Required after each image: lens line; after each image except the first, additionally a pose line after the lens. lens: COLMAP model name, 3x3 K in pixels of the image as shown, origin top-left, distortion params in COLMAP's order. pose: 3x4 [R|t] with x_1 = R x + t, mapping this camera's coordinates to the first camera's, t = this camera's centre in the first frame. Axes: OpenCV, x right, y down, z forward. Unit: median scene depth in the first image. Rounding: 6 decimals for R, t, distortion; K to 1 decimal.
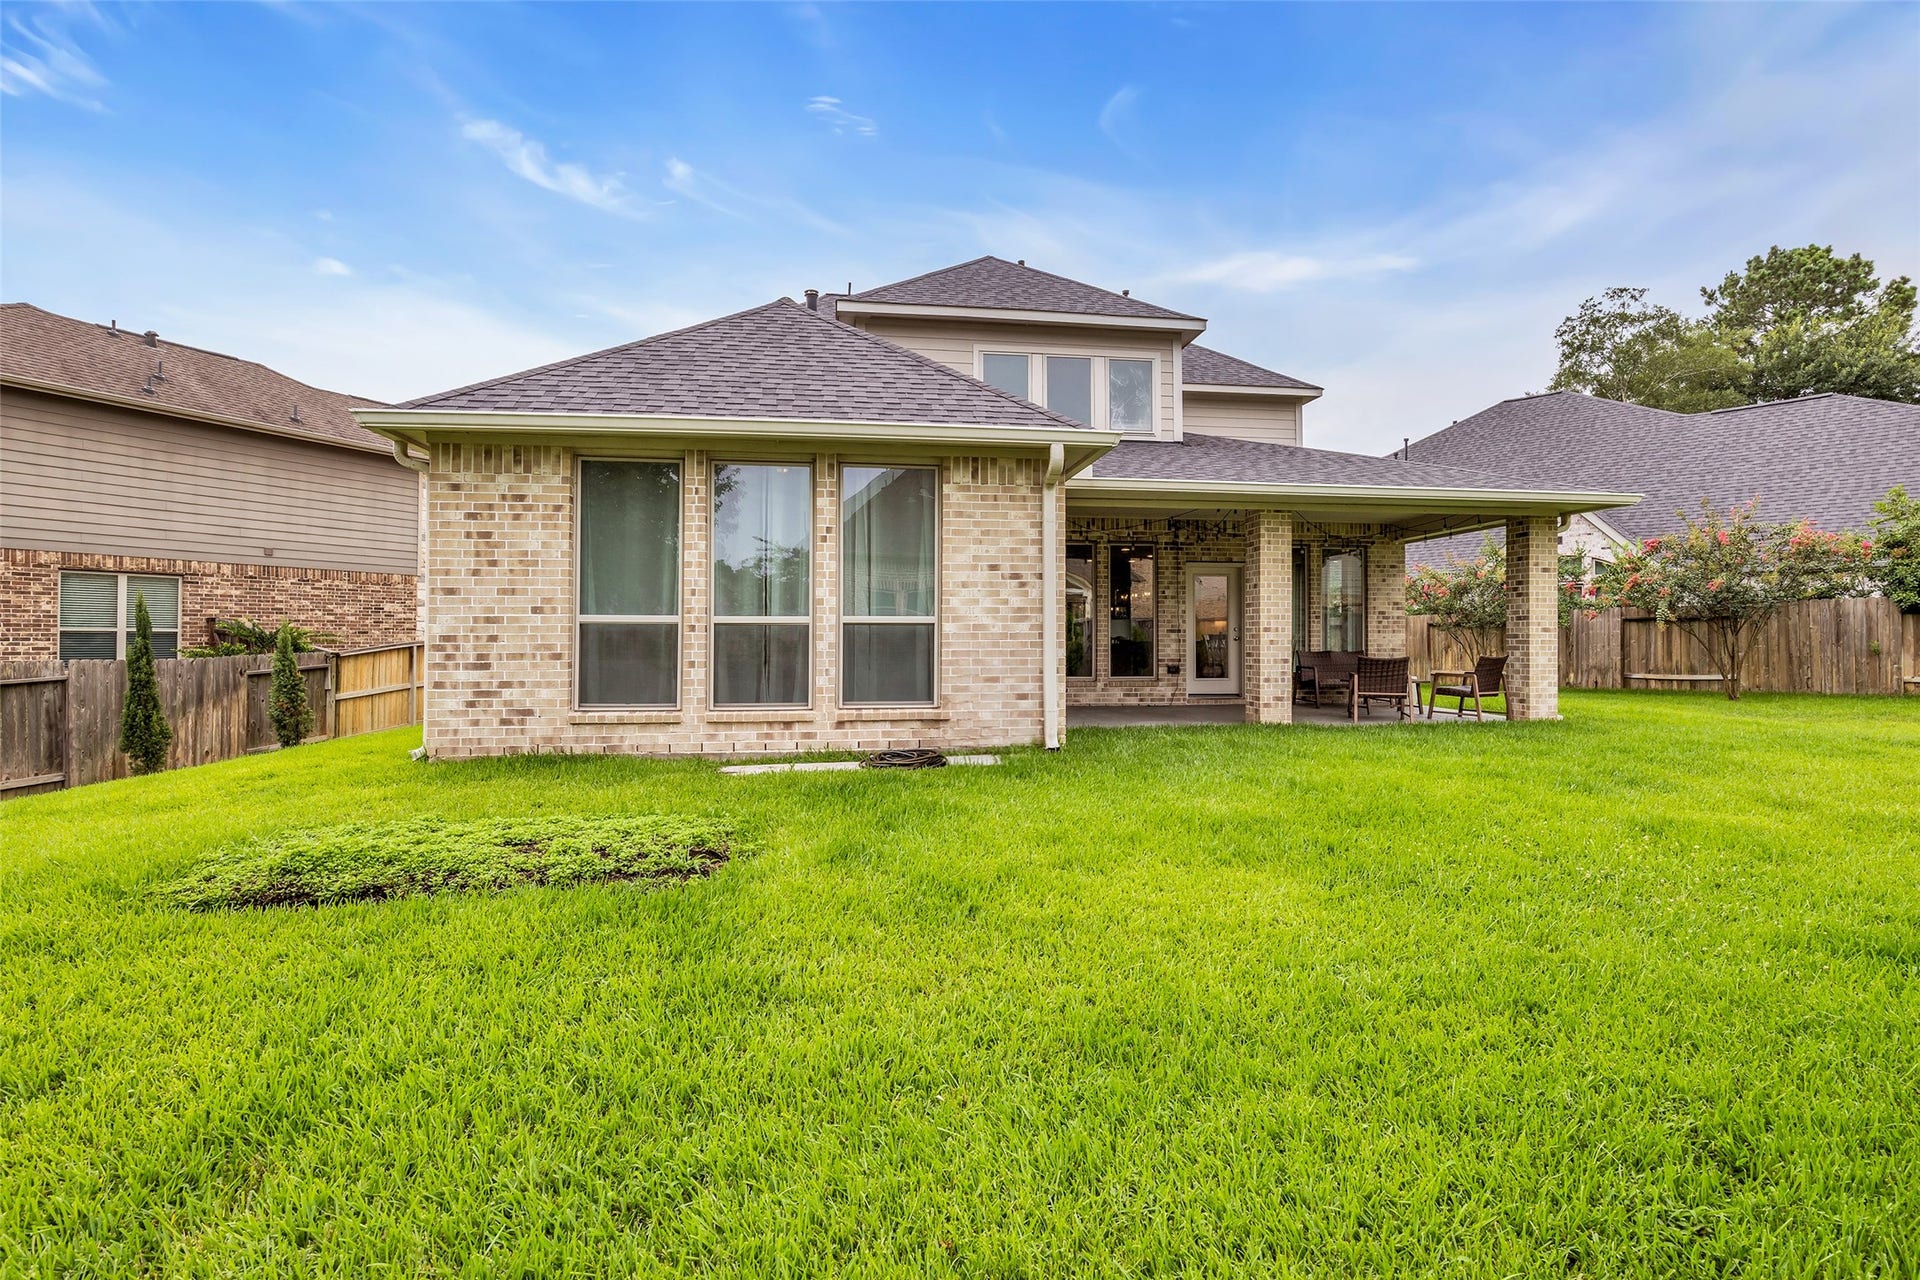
lens RADIAL K [[868.6, 0, 959.8], [0, 868.6, 629.3], [0, 0, 1]] dist [-0.003715, -0.000155]
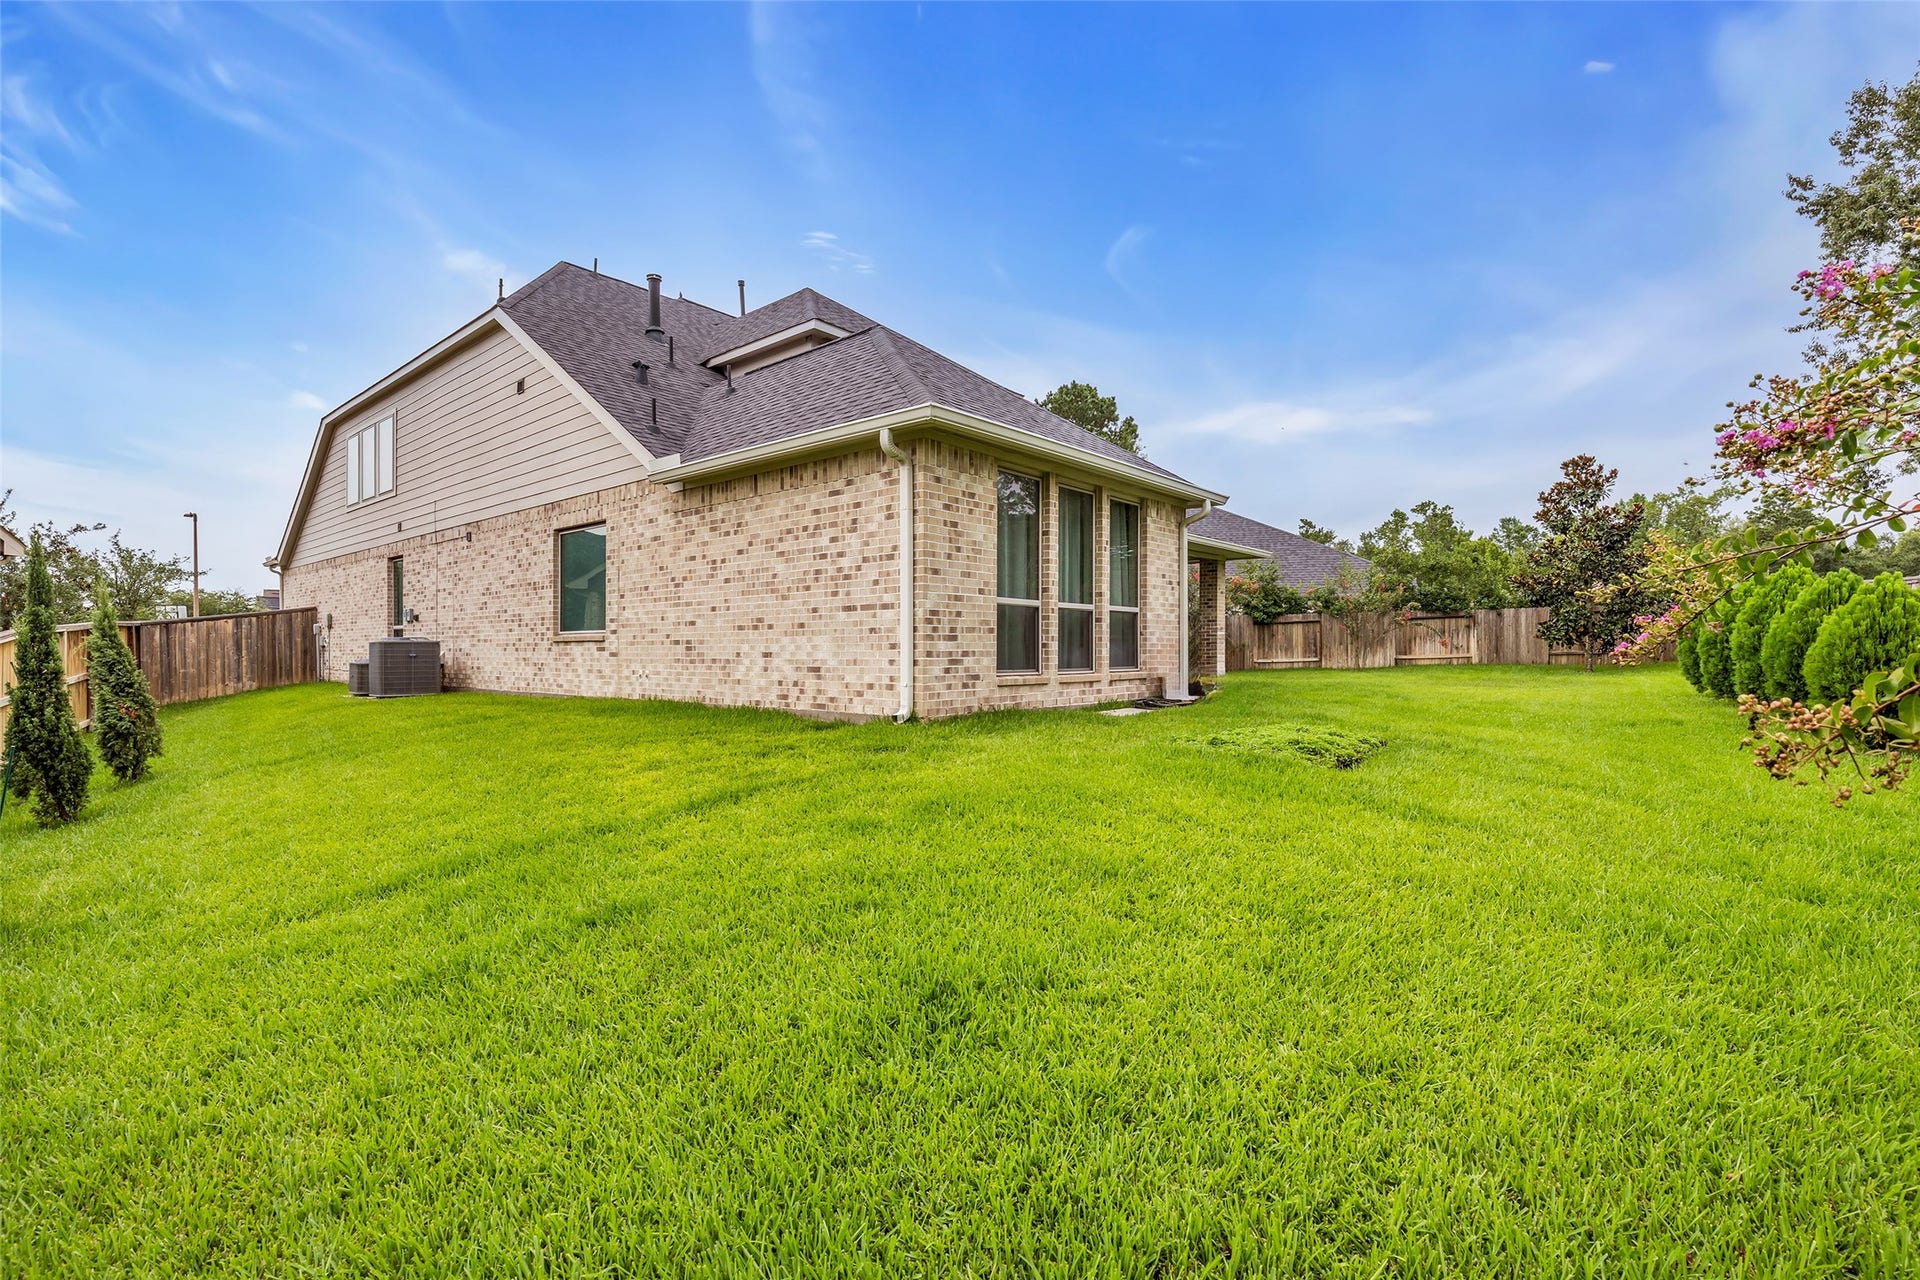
lens RADIAL K [[878.2, 0, 948.7], [0, 878.2, 648.2], [0, 0, 1]] dist [-0.009390, 0.000543]
pose [[0.739938, 0.001220, 0.672674, -1.330090], [-0.008532, 0.999935, 0.007573, 0.047161], [-0.672621, -0.011343, 0.739900, 0.136178]]
